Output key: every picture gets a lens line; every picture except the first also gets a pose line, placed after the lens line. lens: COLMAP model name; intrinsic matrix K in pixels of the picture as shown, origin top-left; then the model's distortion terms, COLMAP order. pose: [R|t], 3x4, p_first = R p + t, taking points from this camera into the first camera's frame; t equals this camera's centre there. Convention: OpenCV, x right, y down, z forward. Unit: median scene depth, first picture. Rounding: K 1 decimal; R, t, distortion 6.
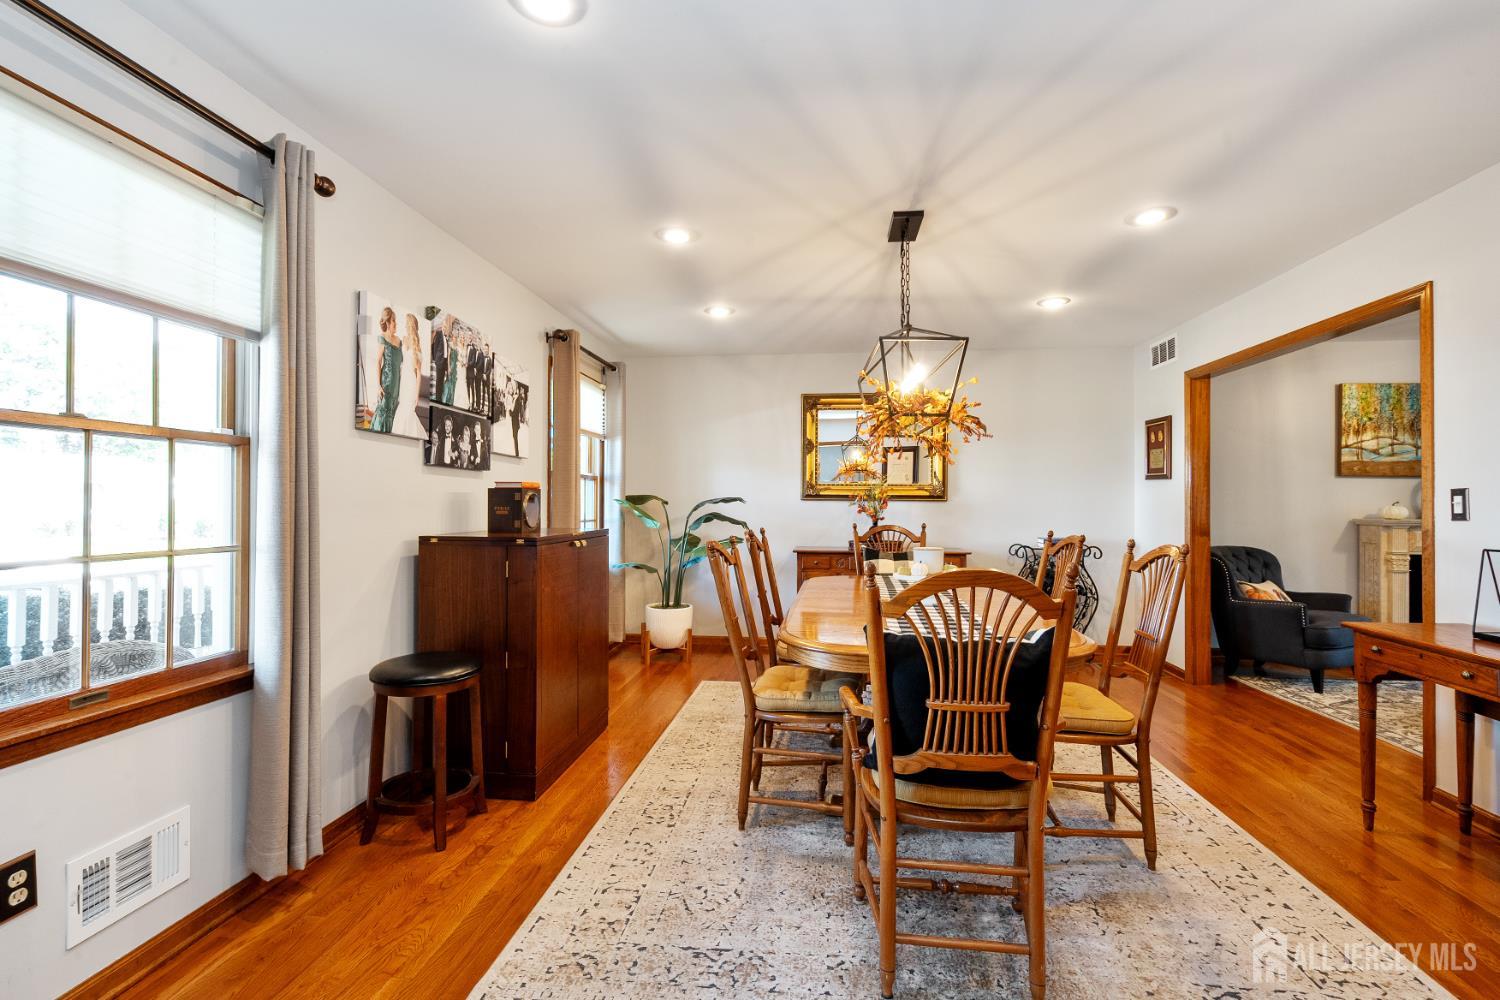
lens RADIAL K [[677.2, 0, 748.3], [0, 677.2, 497.6], [0, 0, 1]] dist [-0.002597, 0.000807]
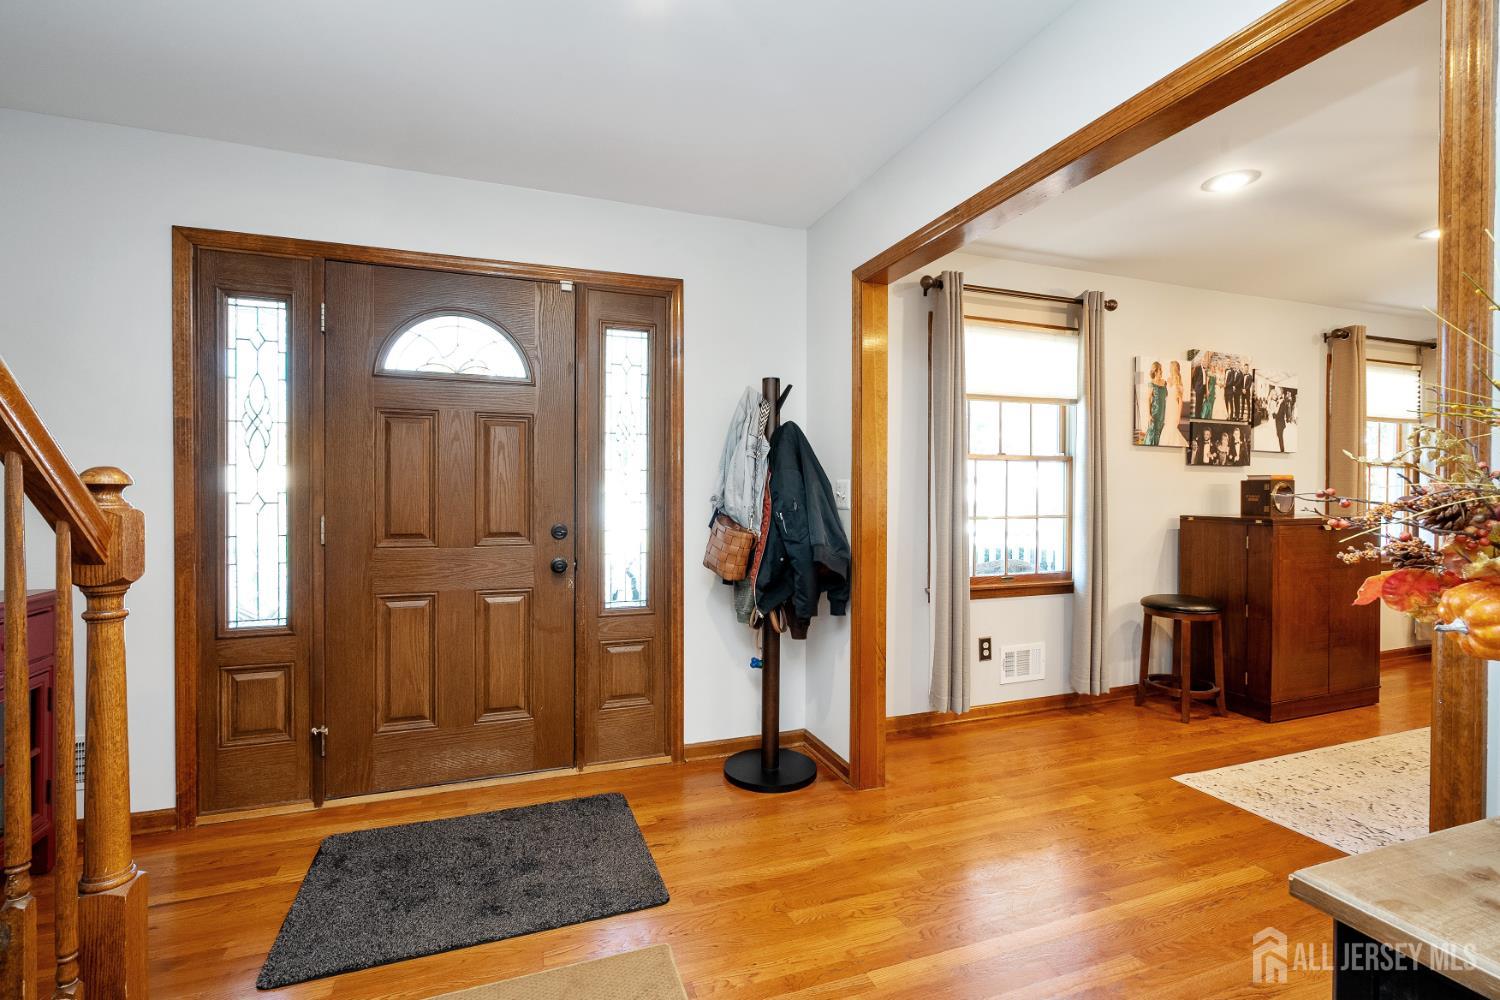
lens RADIAL K [[681.6, 0, 748.7], [0, 681.6, 503.3], [0, 0, 1]] dist [-0.003394, 0.000612]
pose [[0.452531, 0.011406, -0.891676, 0.371154], [0.007797, 0.999829, 0.016747, 0.000311], [0.891715, -0.014530, 0.452364, -0.447933]]
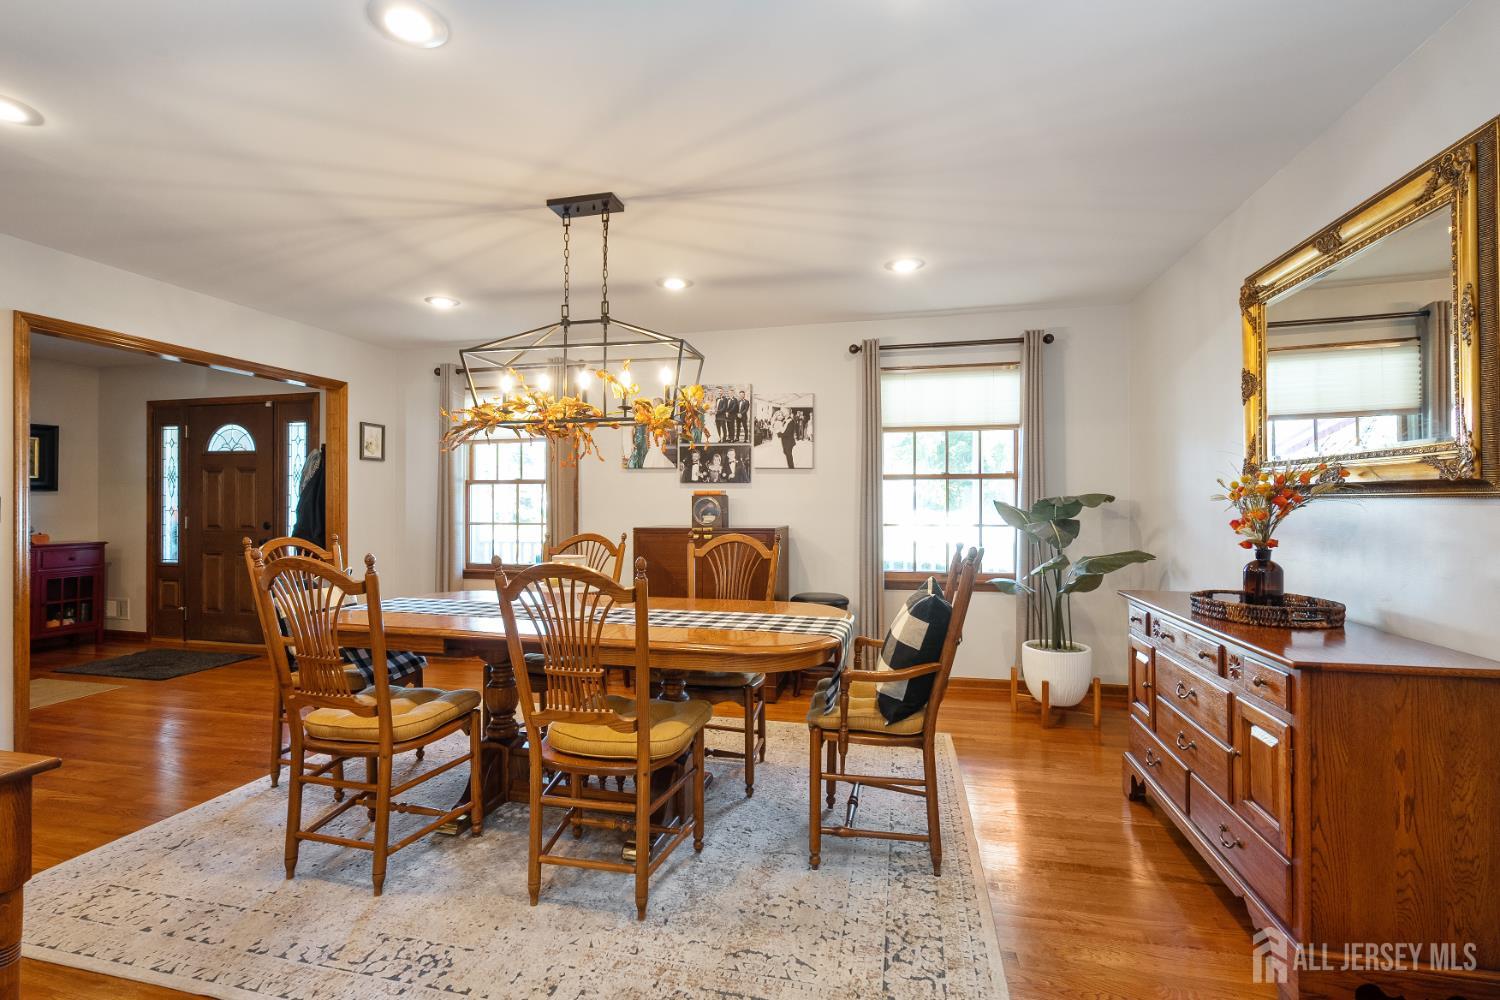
lens RADIAL K [[667.6, 0, 749.3], [0, 667.6, 504.3], [0, 0, 1]] dist [-0.002663, 0.000160]
pose [[-0.108607, -0.002113, -0.994082, 1.150399], [0.008673, 0.999958, -0.003073, 0.011257], [0.994047, -0.008955, -0.108584, 1.370147]]
